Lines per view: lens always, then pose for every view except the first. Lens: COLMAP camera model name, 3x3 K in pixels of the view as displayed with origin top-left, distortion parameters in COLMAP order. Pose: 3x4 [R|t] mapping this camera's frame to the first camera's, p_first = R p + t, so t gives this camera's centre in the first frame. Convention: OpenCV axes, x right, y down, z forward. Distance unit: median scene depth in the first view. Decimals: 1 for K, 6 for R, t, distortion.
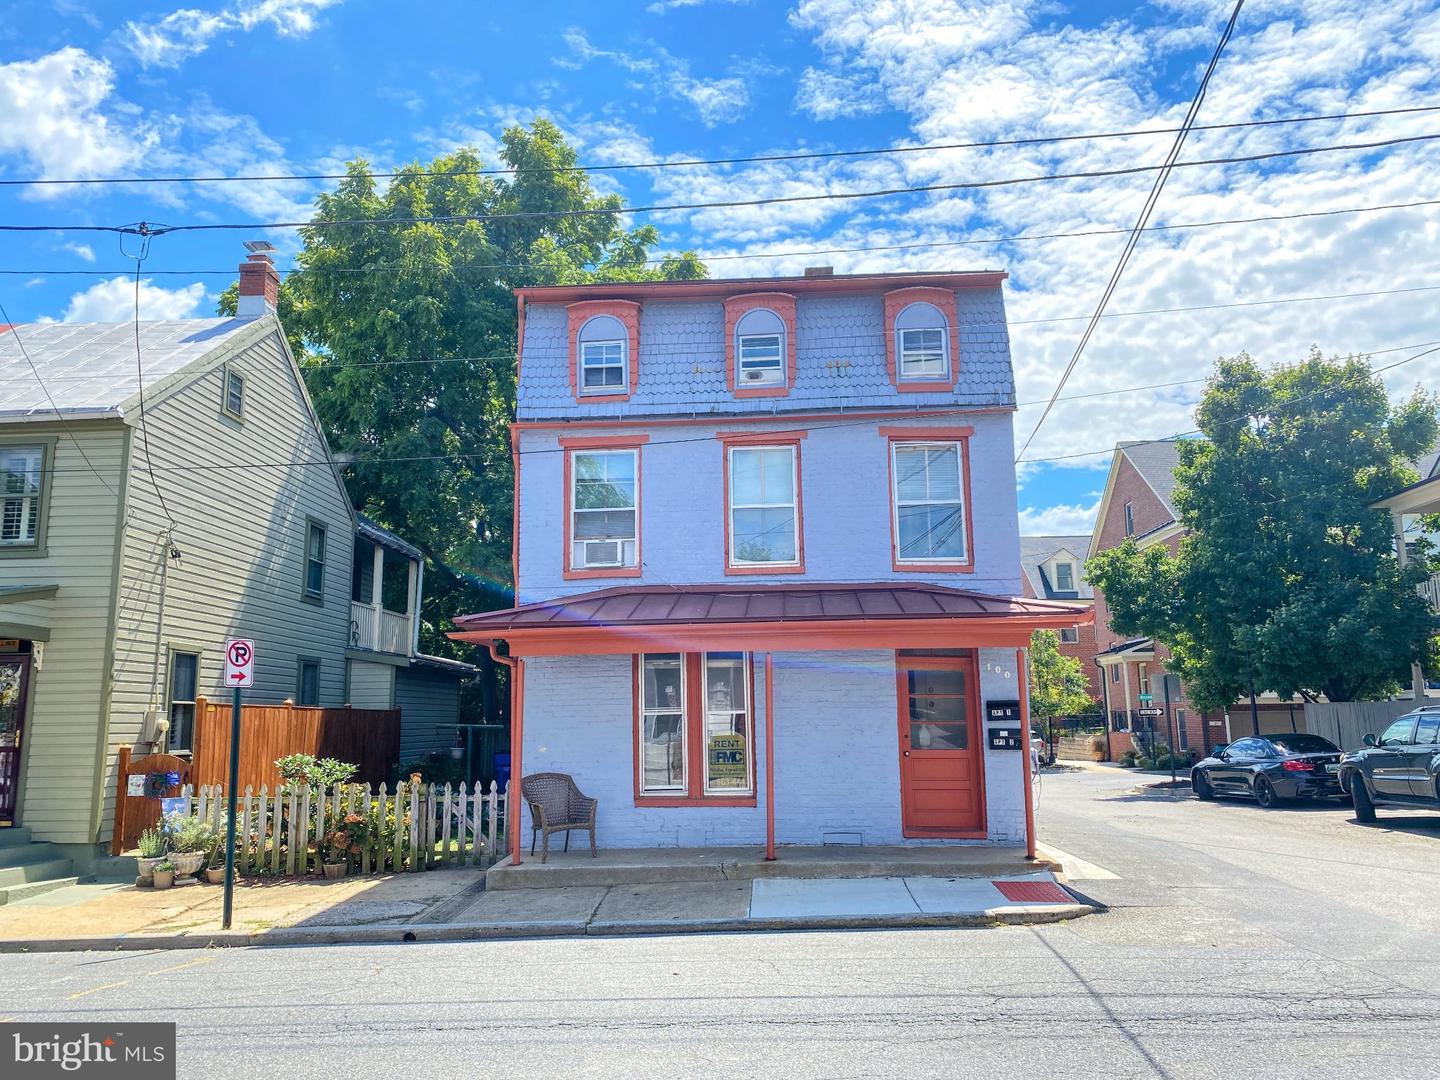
lens RADIAL K [[1097.9, 0, 718.3], [0, 1097.9, 538.1], [0, 0, 1]] dist [0.037246, -0.012936]
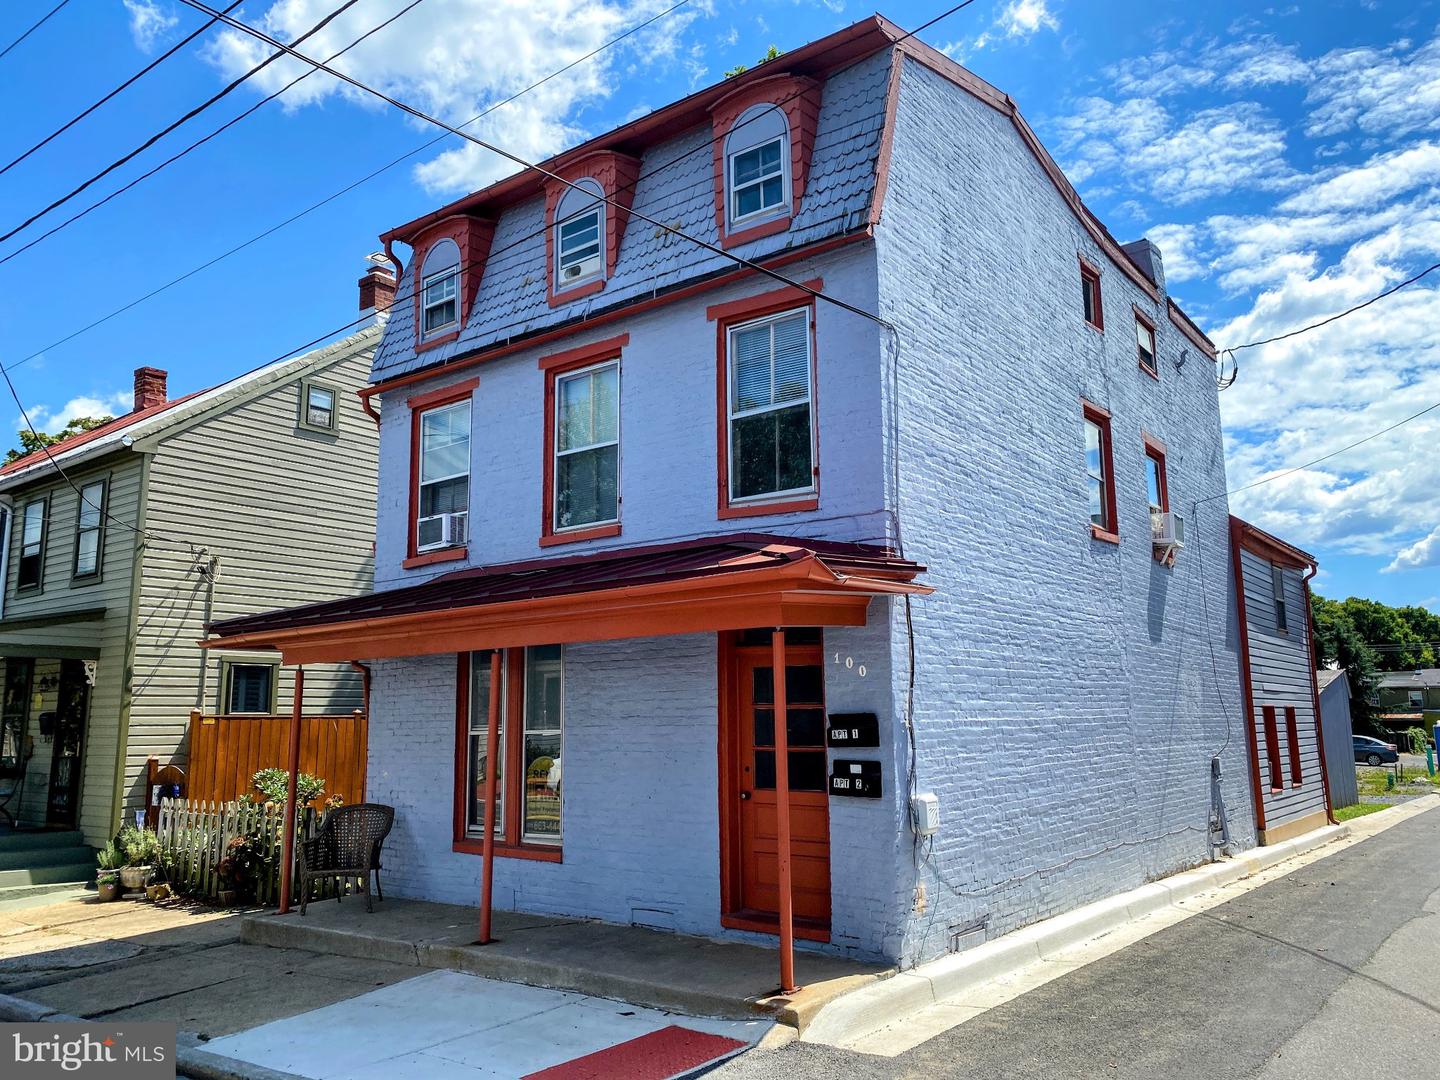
lens RADIAL K [[1097.9, 0, 720.8], [0, 1097.9, 540.9], [0, 0, 1]] dist [0.037246, -0.012936]
pose [[0.832942, -0.087301, -0.546431, 0.501939], [0.092686, 0.995537, -0.017768, 0.053146], [0.545543, -0.035847, 0.837316, 0.429424]]
